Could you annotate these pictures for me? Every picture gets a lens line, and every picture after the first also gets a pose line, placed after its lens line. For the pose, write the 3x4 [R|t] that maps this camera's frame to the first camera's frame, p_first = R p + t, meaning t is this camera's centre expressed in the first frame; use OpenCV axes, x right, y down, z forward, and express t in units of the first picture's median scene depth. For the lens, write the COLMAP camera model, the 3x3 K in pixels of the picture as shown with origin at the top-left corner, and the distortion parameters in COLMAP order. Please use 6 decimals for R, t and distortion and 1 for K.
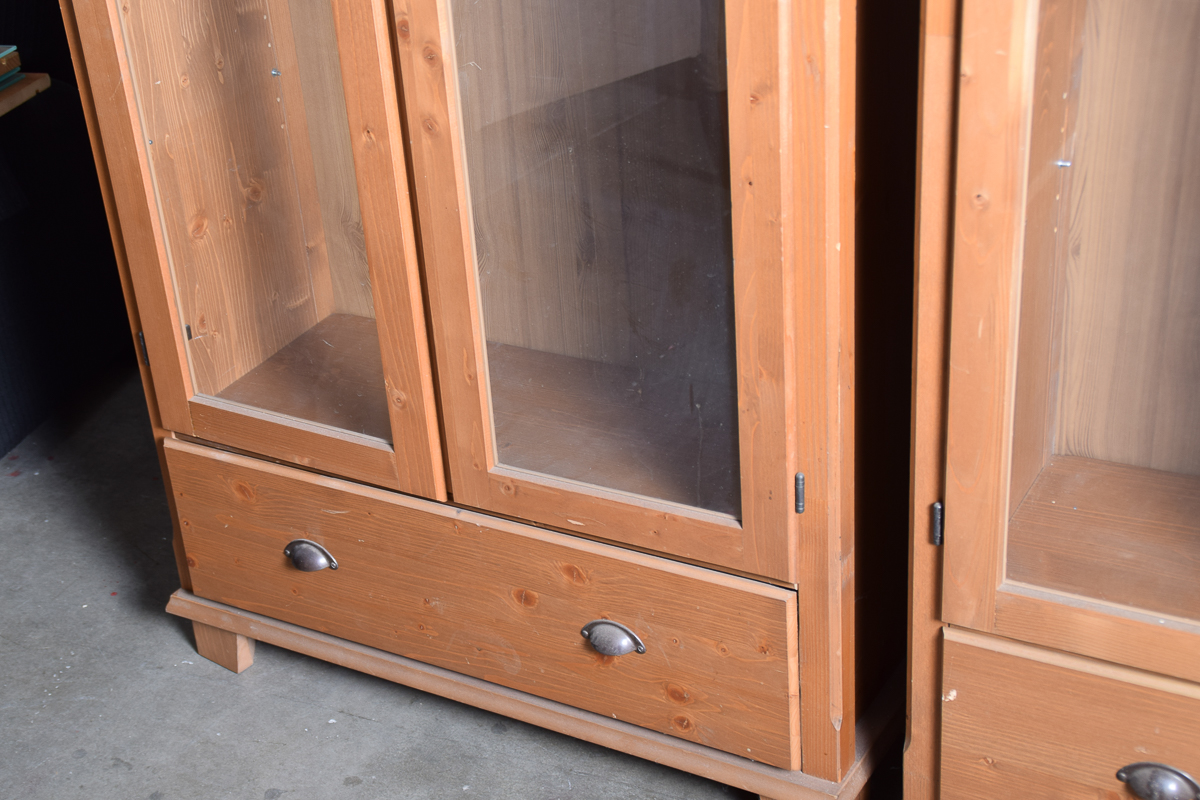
lens RADIAL K [[1710.2, 0, 596.3], [0, 1710.2, 422.7], [0, 0, 1]] dist [0.023960, 0.111941]
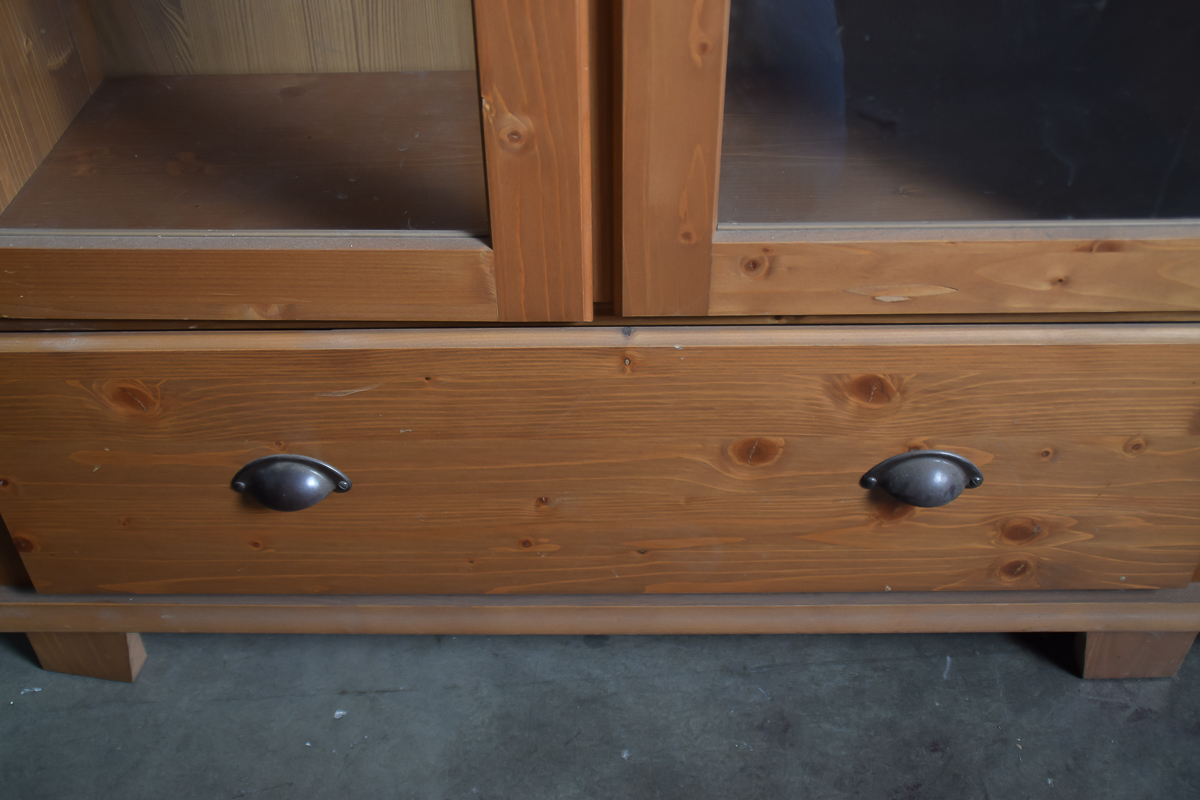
lens RADIAL K [[1178.6, 0, 600.0], [0, 1178.6, 400.0], [0, 0, 1]] dist [-0.048500, -0.006626]
pose [[0.878826, -0.261072, 0.399383, -0.267158], [0.192914, 0.959981, 0.203028, -0.004884], [-0.436405, -0.101380, 0.894021, 0.745037]]
